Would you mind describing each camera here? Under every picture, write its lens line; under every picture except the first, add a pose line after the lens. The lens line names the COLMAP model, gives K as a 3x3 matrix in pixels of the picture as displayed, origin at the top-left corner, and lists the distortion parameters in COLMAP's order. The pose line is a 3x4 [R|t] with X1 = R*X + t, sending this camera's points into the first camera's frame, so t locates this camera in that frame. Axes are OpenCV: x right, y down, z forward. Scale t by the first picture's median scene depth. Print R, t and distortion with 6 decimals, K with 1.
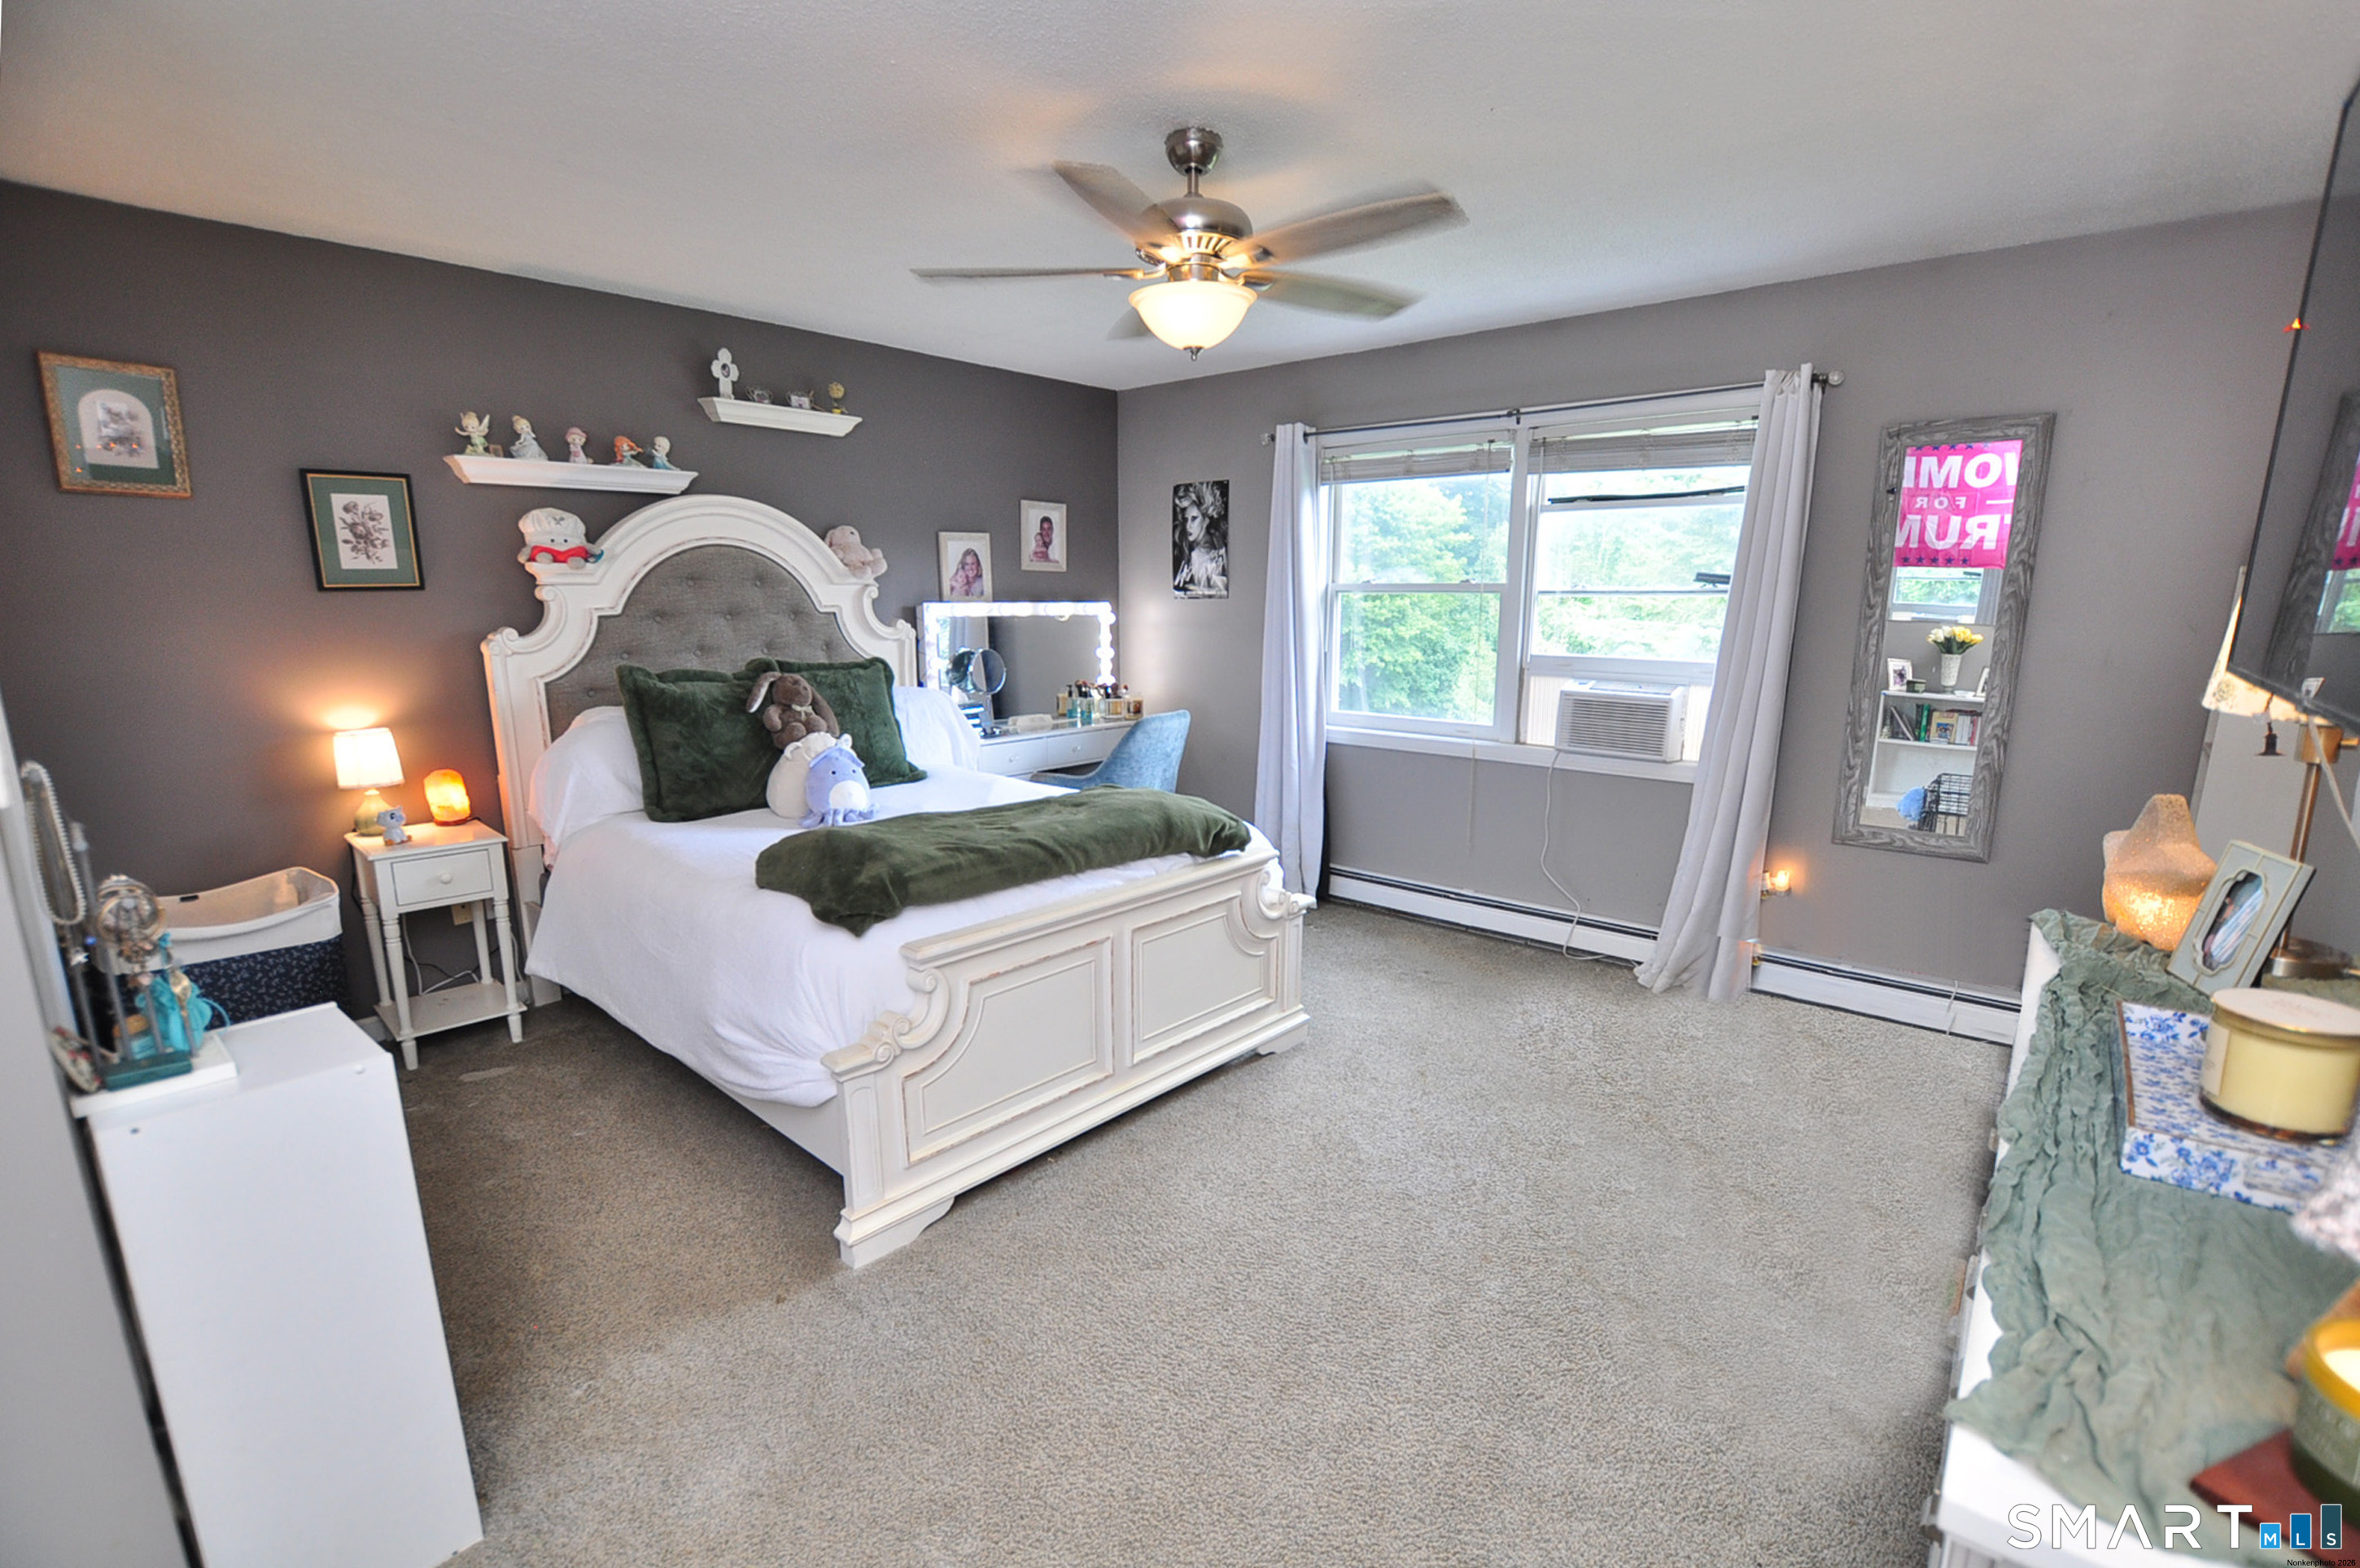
lens RADIAL K [[1056.9, 0, 1185.8], [0, 1056.9, 804.1], [0, 0, 1]] dist [-0.013253, -0.000193]
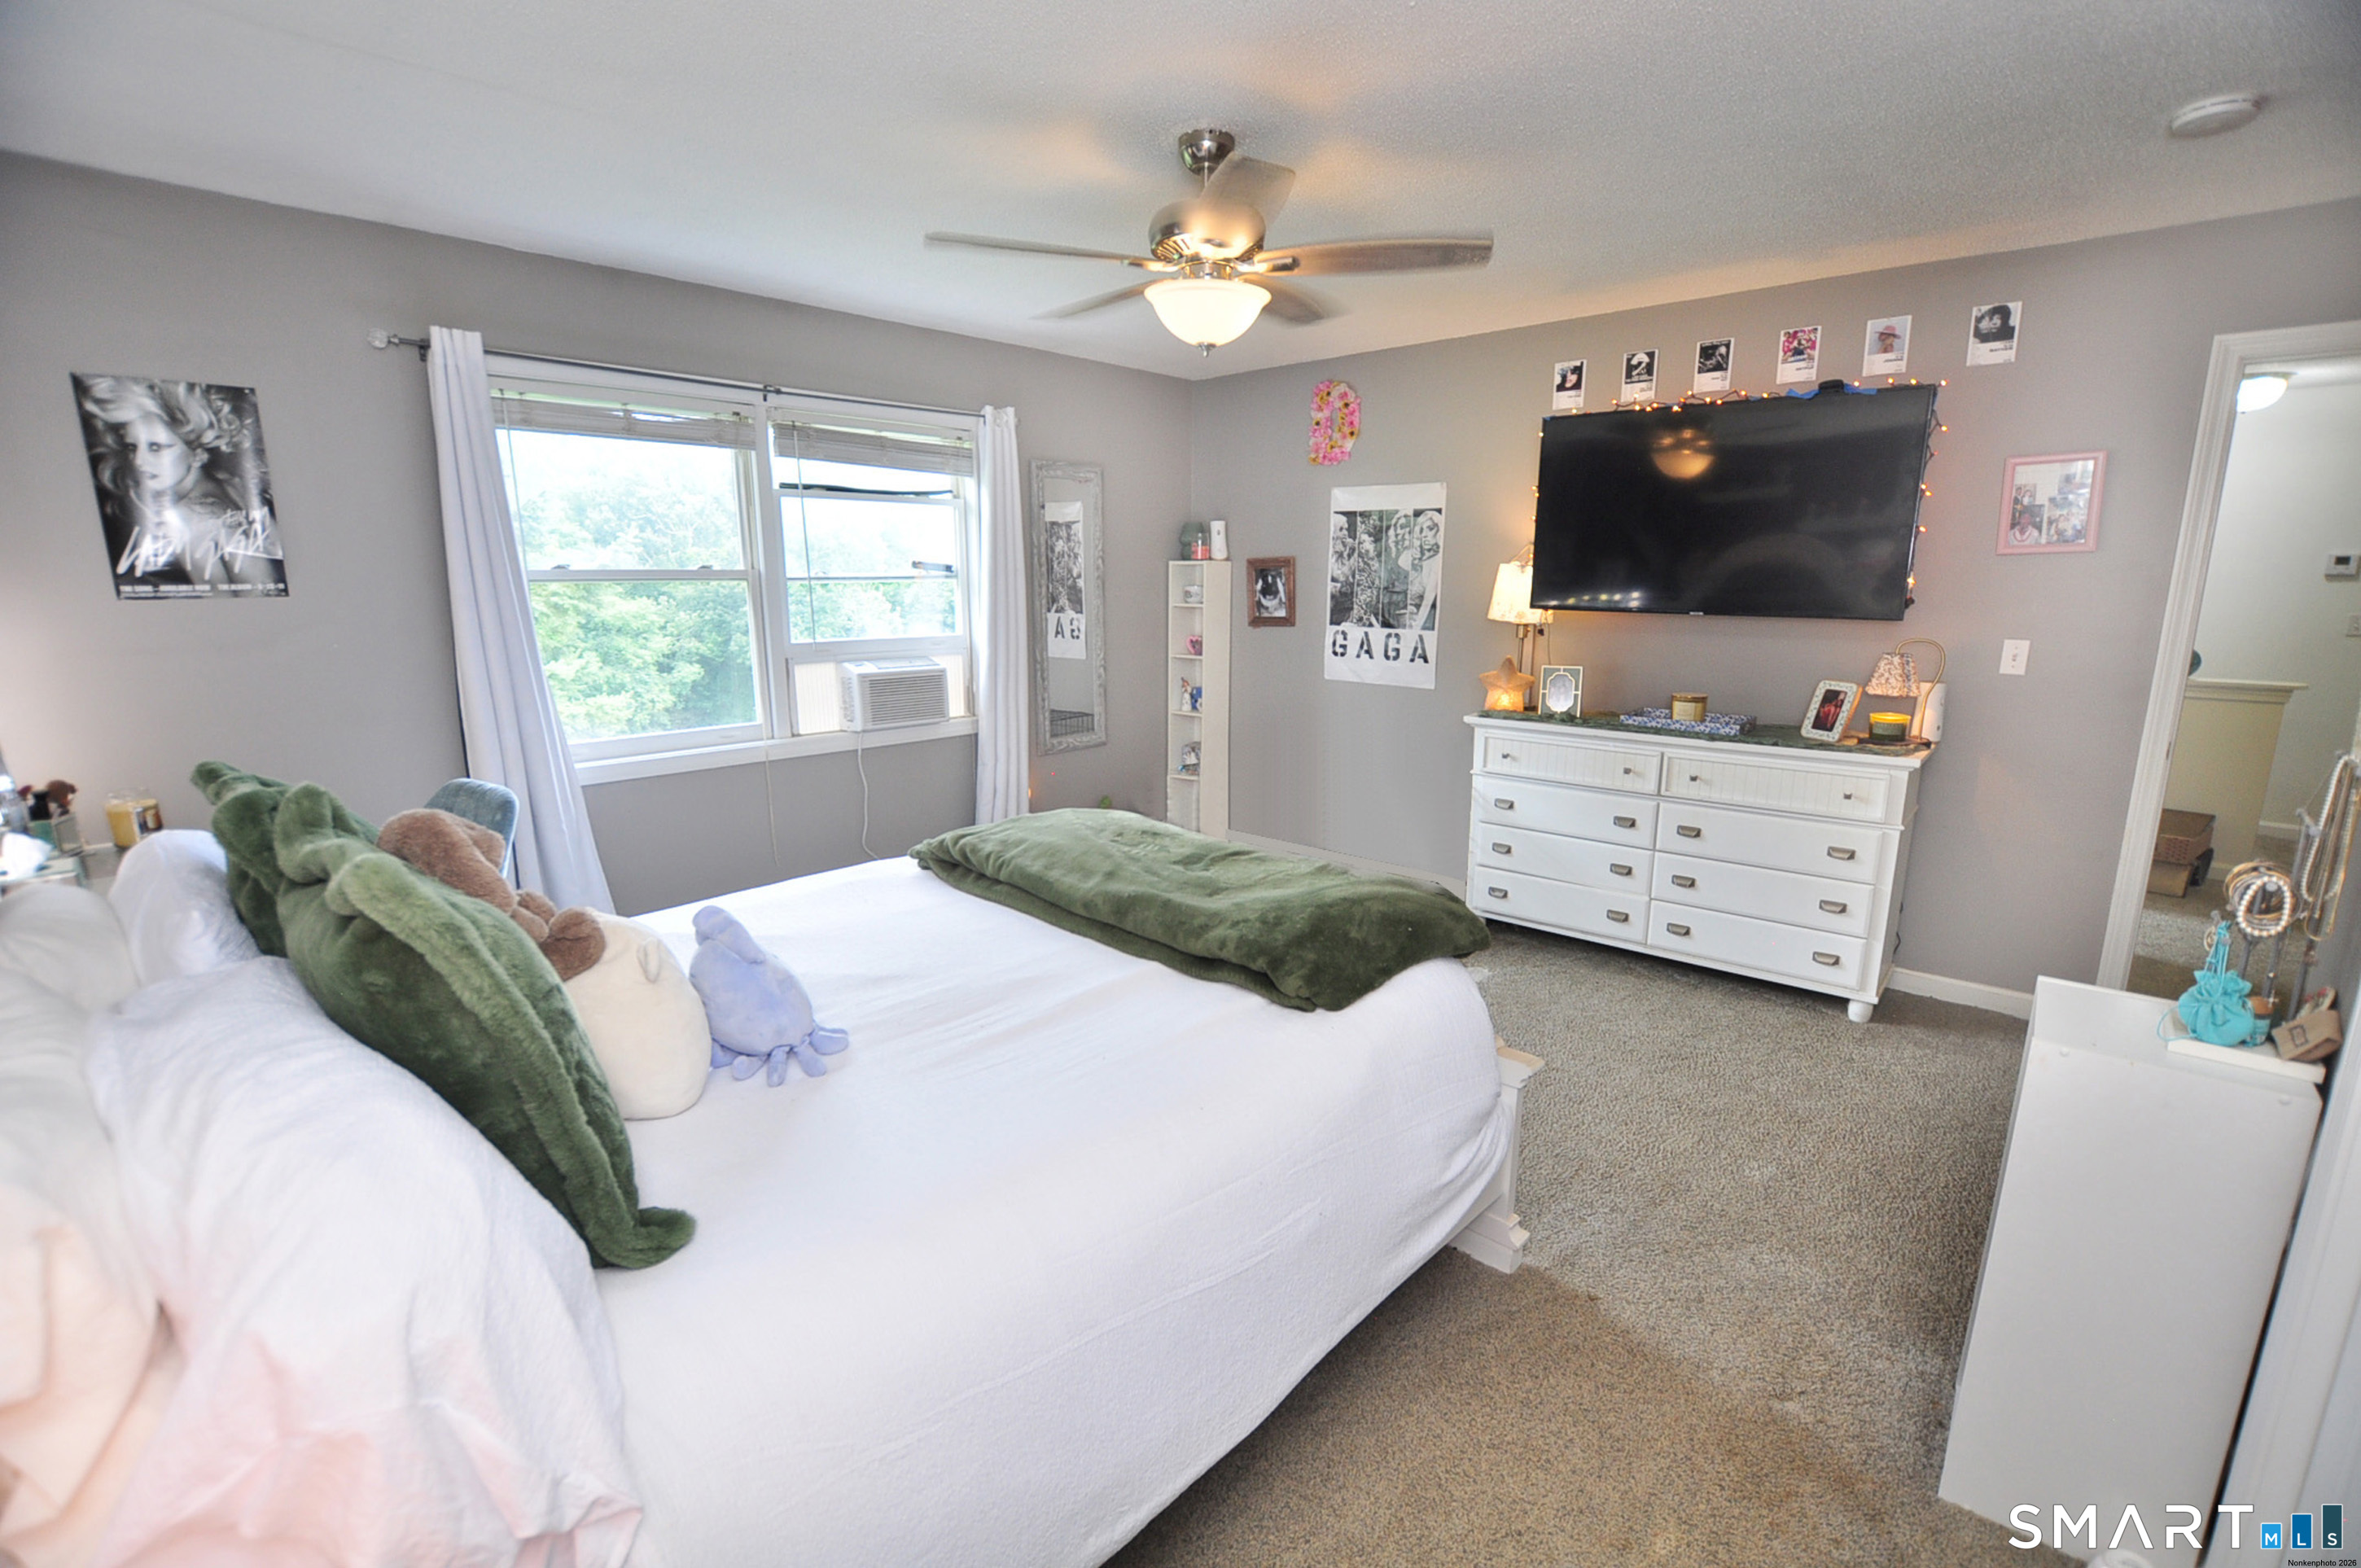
lens RADIAL K [[1057.4, 0, 1186.3], [0, 1057.4, 804.2], [0, 0, 1]] dist [-0.013253, -0.000193]
pose [[0.001939, -0.215388, 0.976527, -0.658669], [0.201882, 0.956506, 0.210572, -0.133149], [-0.979408, 0.196735, 0.045338, 0.635910]]
